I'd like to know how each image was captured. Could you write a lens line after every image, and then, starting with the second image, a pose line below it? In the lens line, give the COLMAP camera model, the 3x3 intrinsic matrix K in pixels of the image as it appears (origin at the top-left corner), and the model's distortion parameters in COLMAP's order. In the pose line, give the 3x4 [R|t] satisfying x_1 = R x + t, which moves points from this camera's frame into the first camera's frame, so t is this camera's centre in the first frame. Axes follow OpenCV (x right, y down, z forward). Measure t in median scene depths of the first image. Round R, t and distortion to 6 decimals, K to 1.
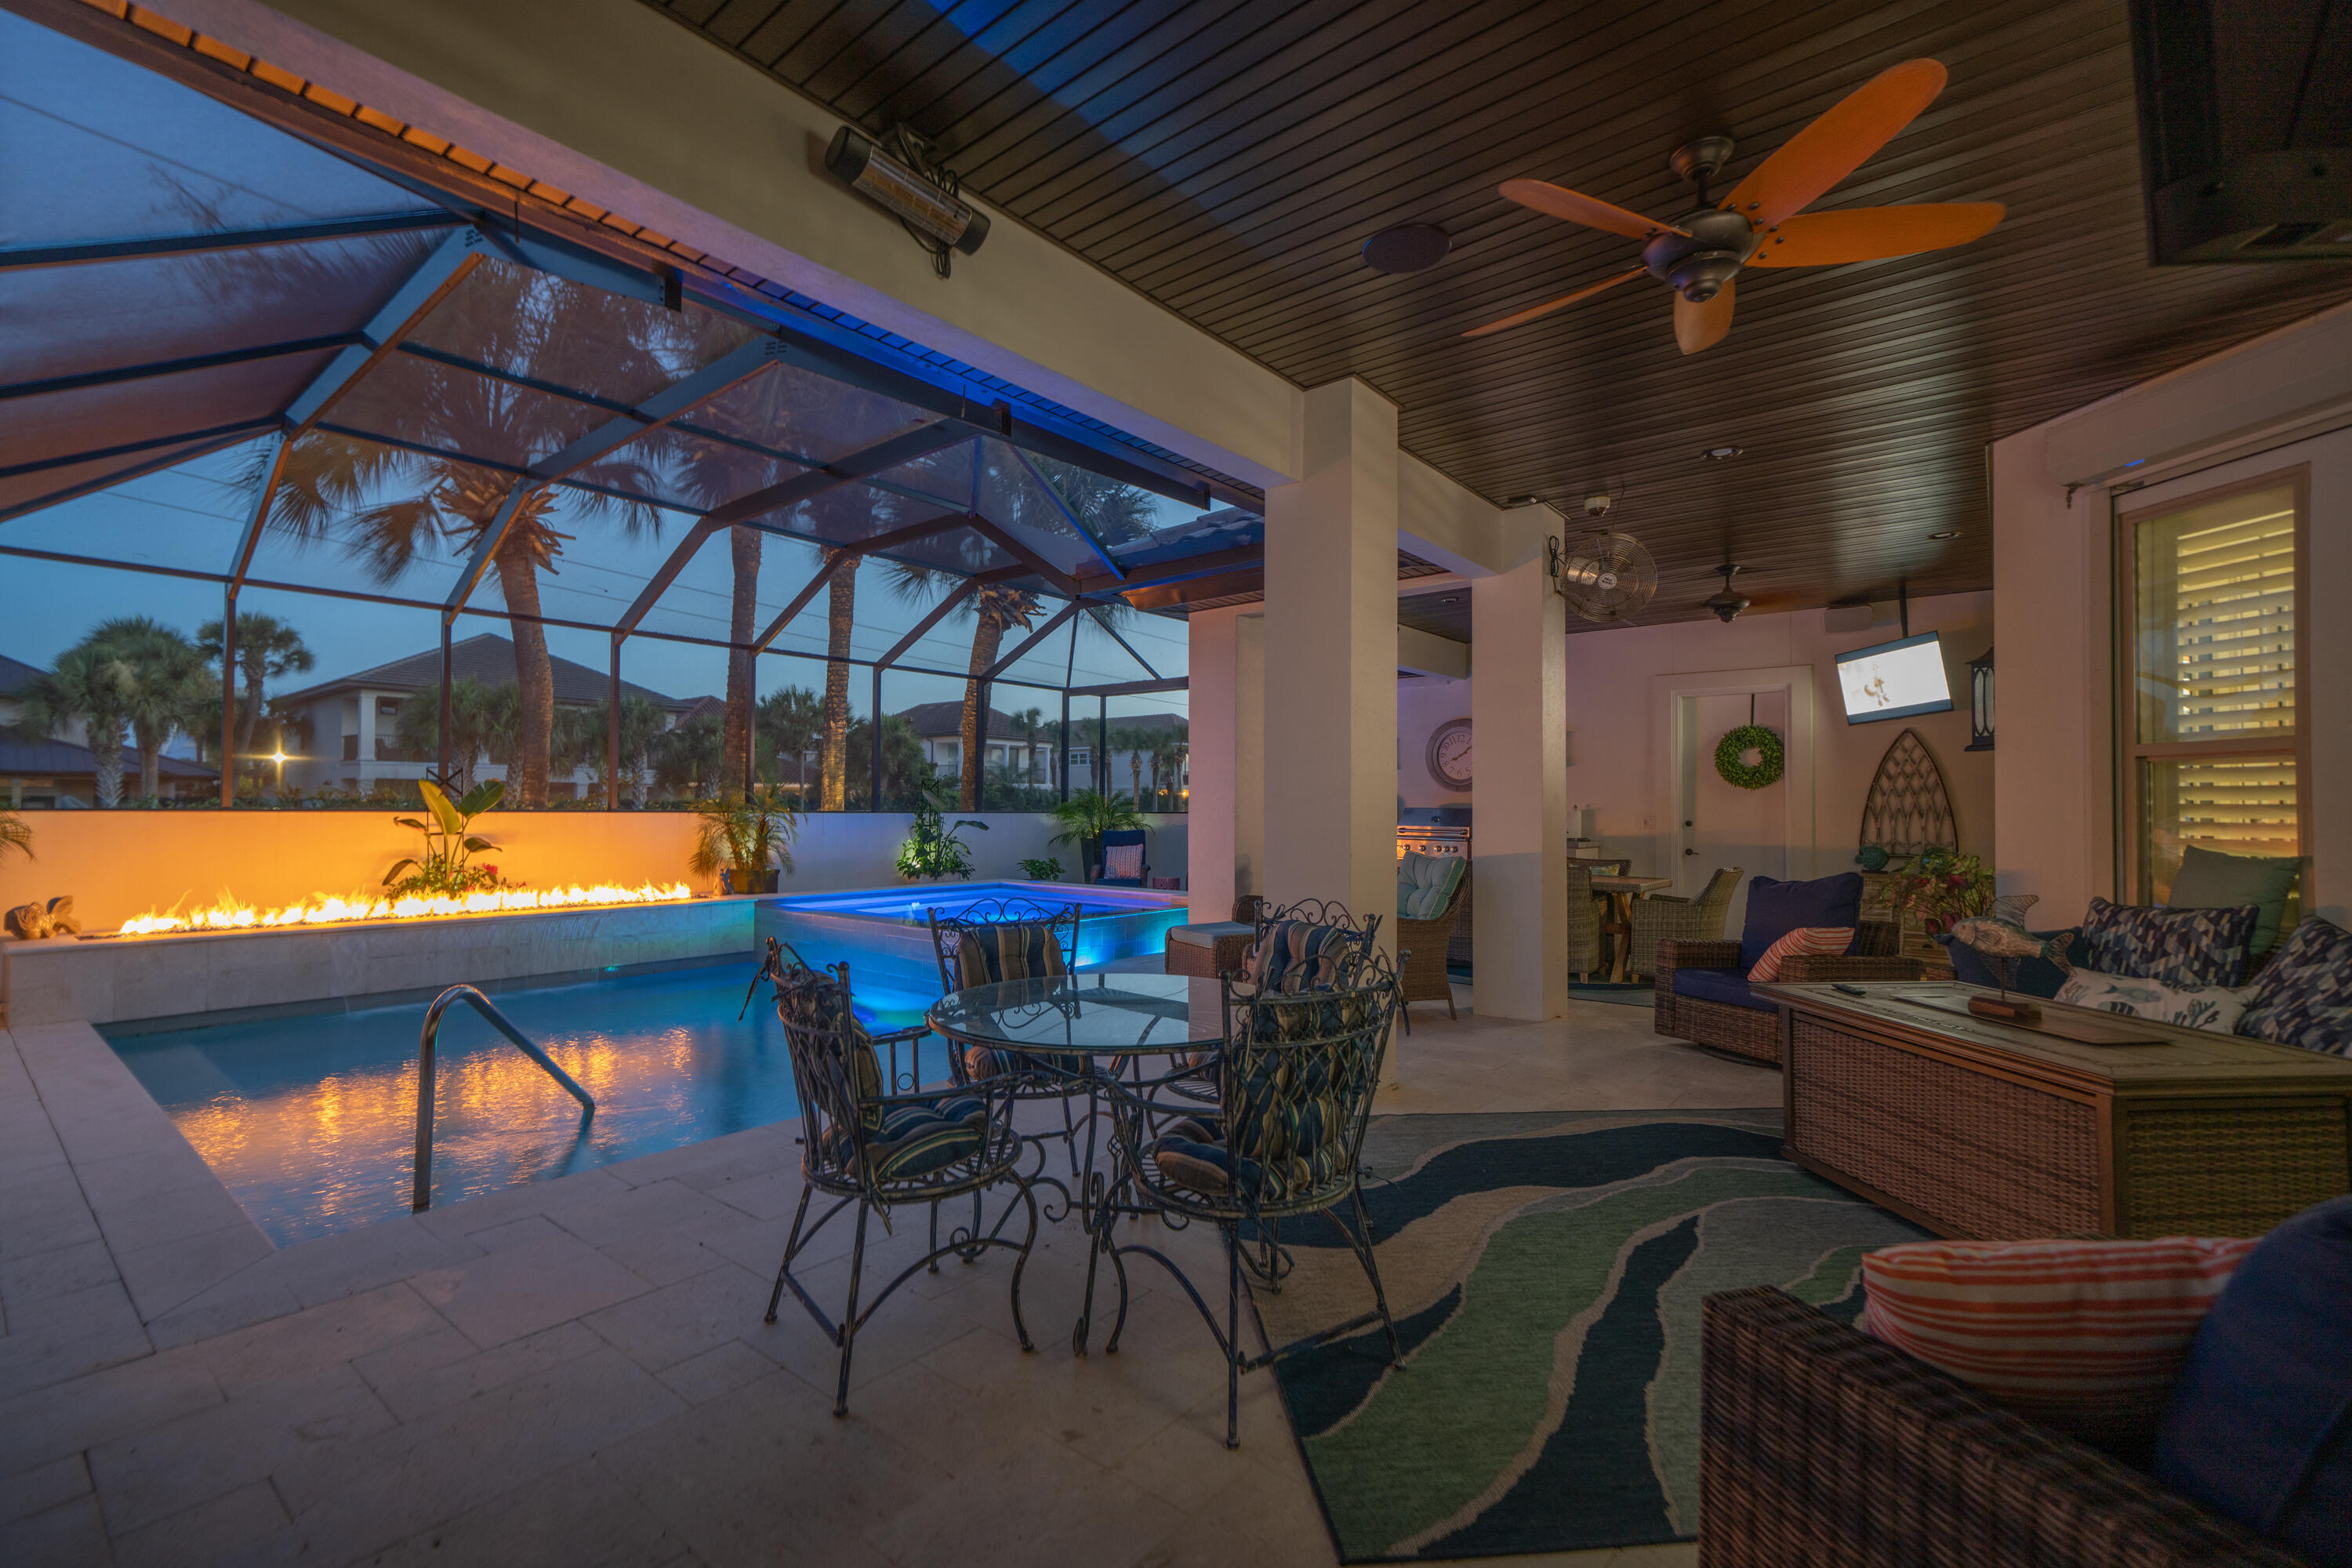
lens RADIAL K [[1024.2, 0, 1168.4], [0, 1024.2, 788.7], [0, 0, 1]] dist [0.005389, 0.002160]
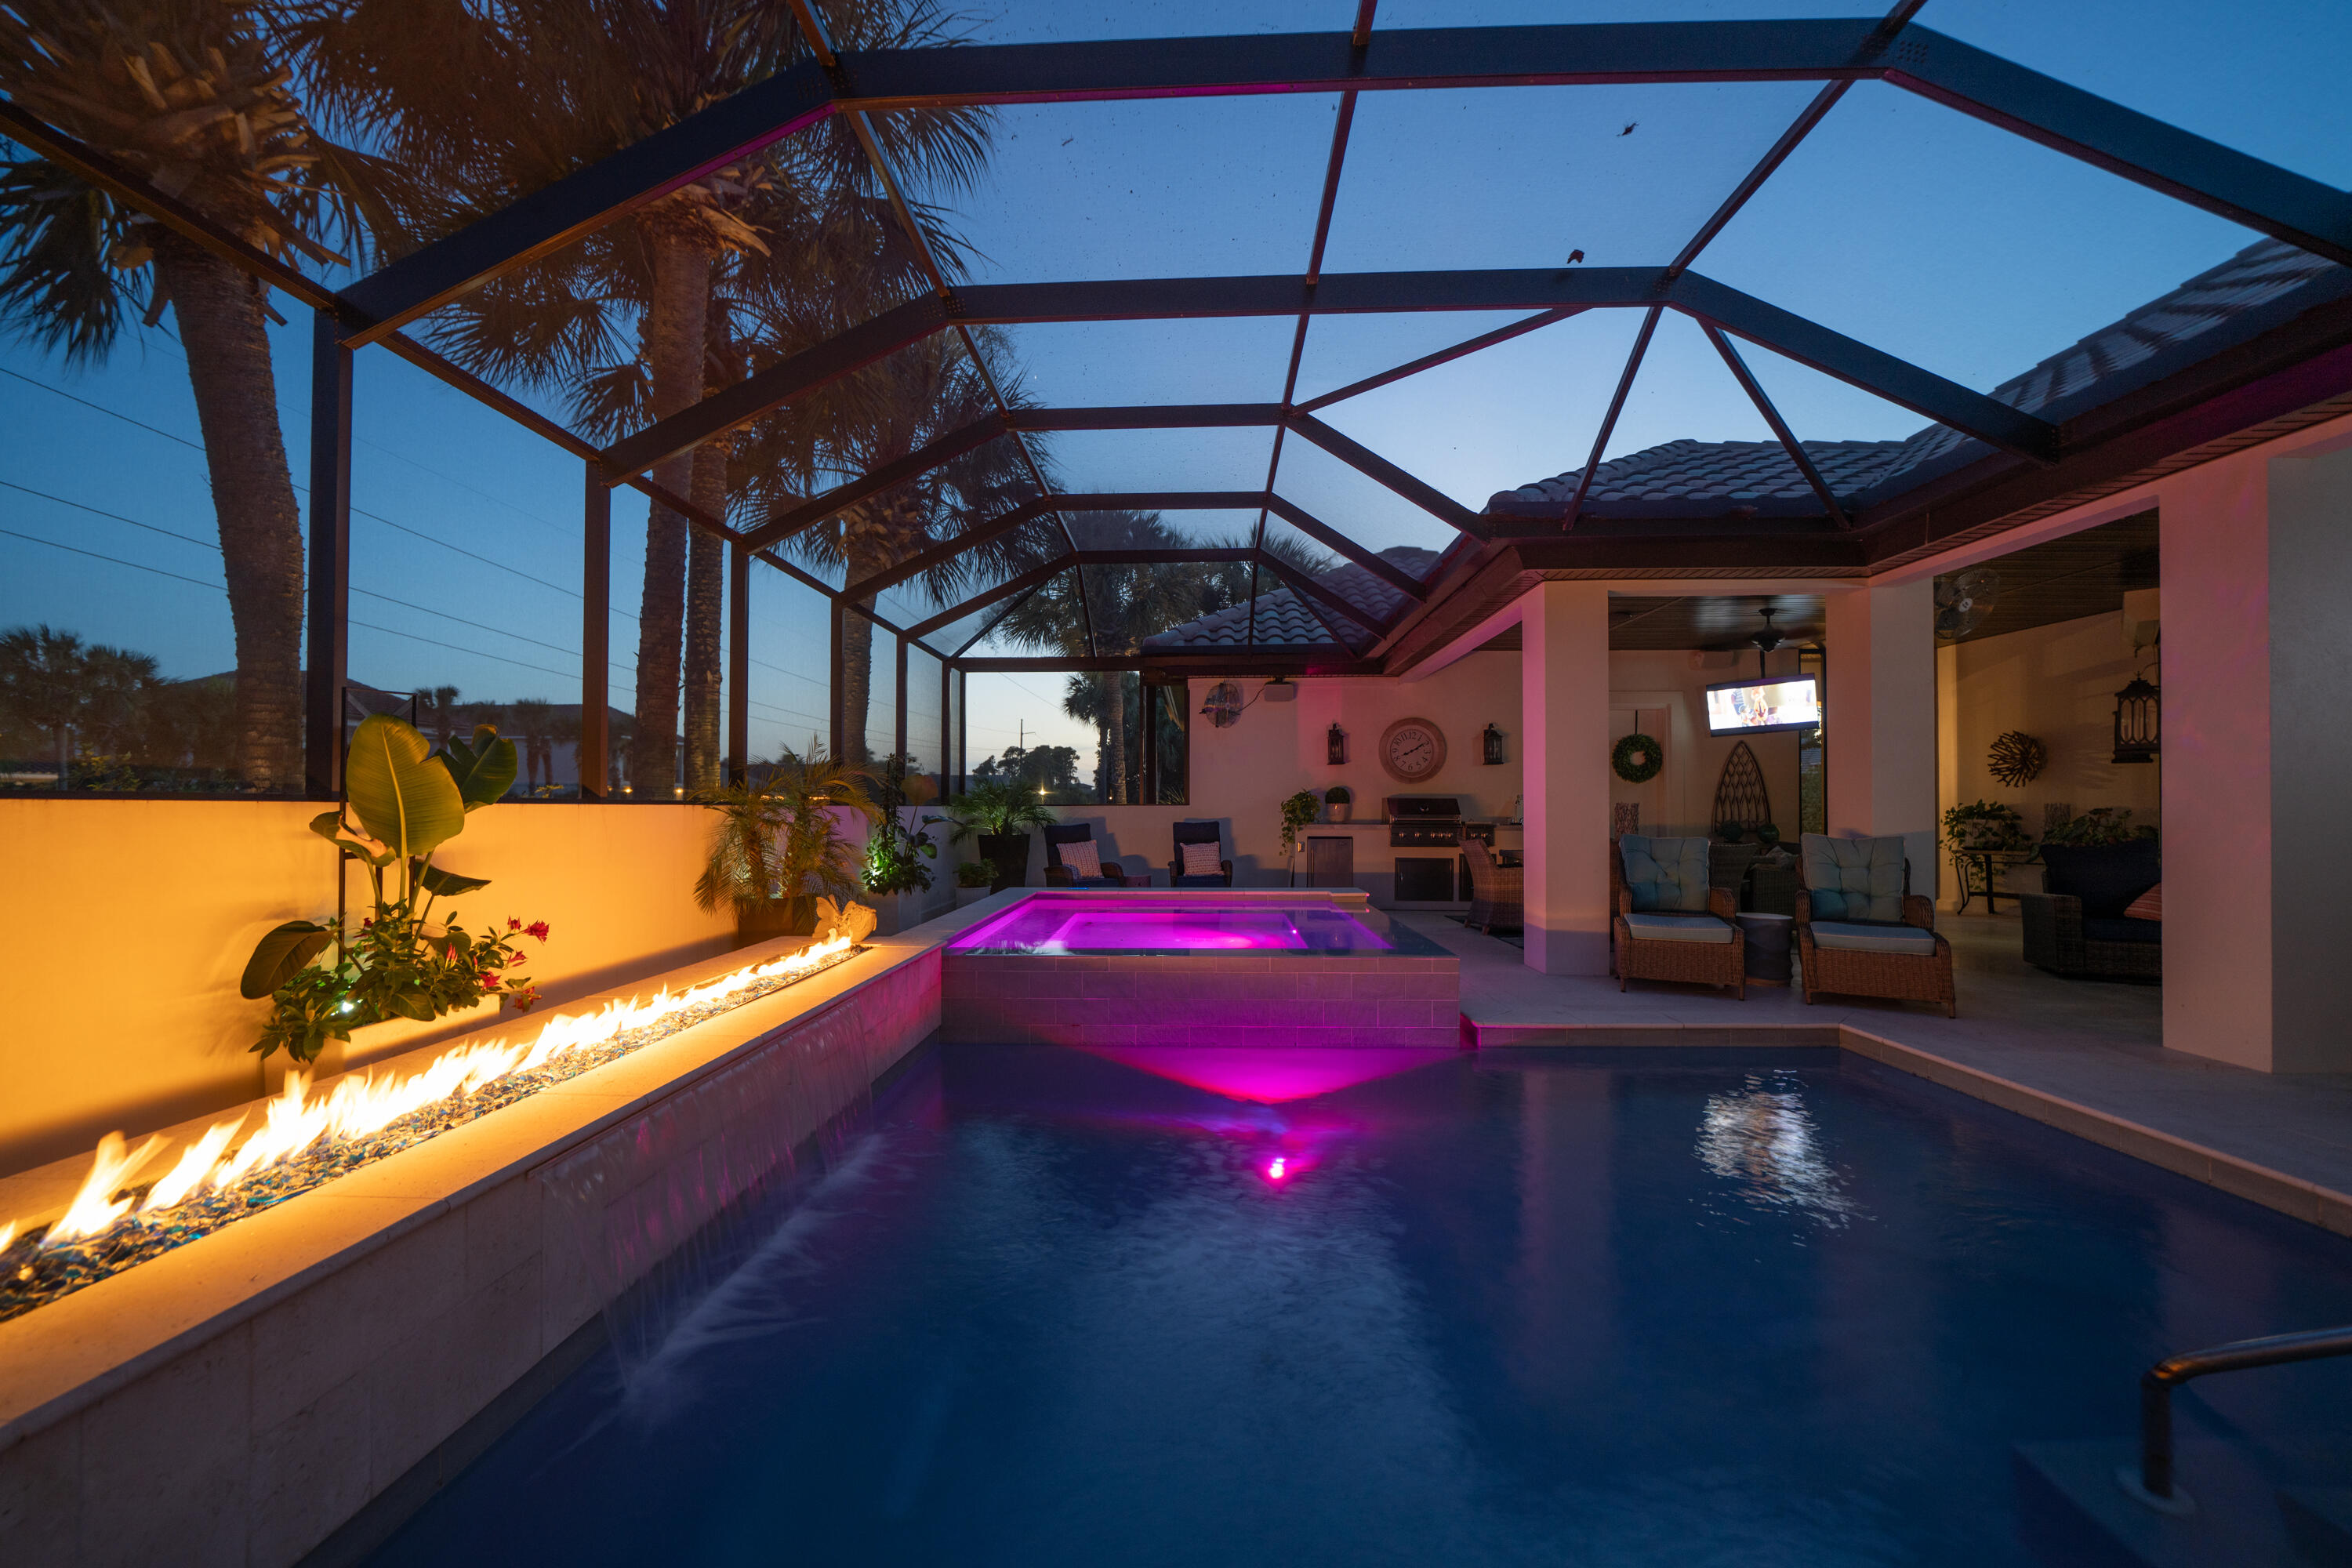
lens RADIAL K [[881.0, 0, 1177.0], [0, 881.0, 795.8], [0, 0, 1]] dist [-0.012746, 0.000953]
pose [[0.792275, 0.001768, 0.610162, -0.513042], [-0.006376, 0.999965, 0.005381, 0.012906], [-0.610131, -0.008153, 0.792258, 0.411482]]
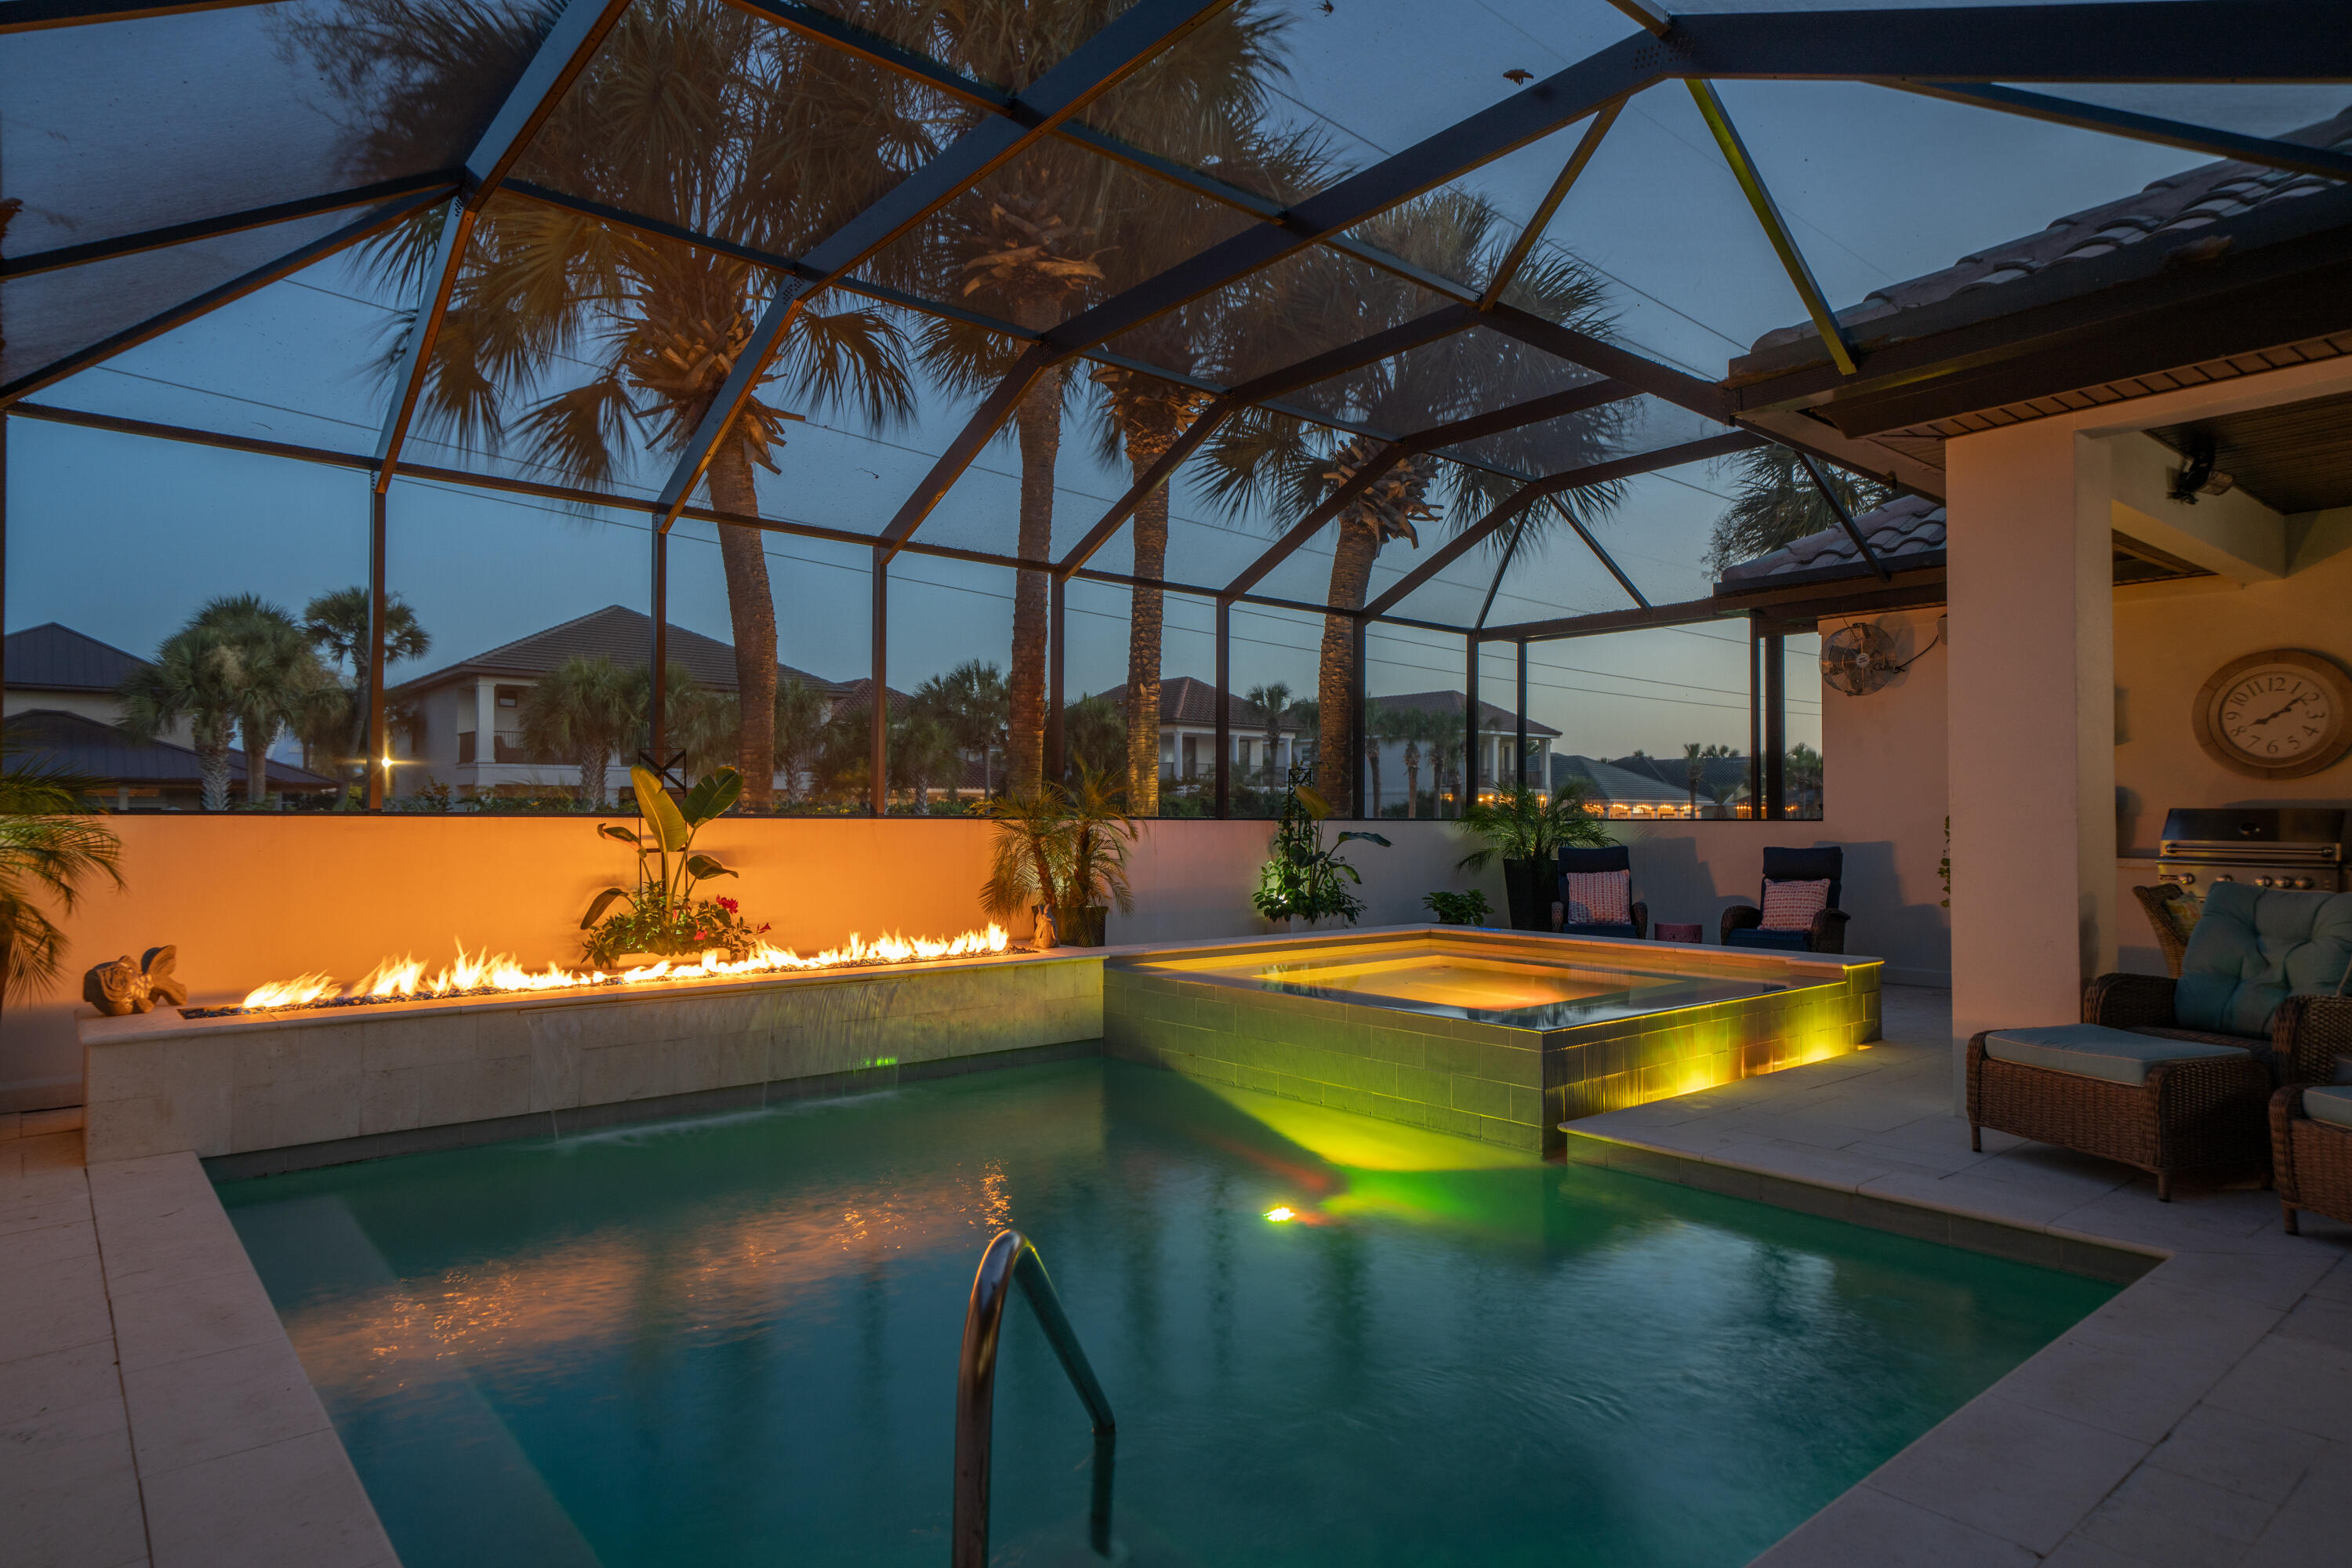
lens RADIAL K [[1331.6, 0, 1173.3], [0, 1331.6, 789.8], [0, 0, 1]] dist [0.022686, 0.002303]
pose [[0.983915, -0.006607, -0.178518, -0.180191], [0.005865, 0.999972, -0.004682, 0.008554], [0.178543, 0.003560, 0.983926, 0.171418]]
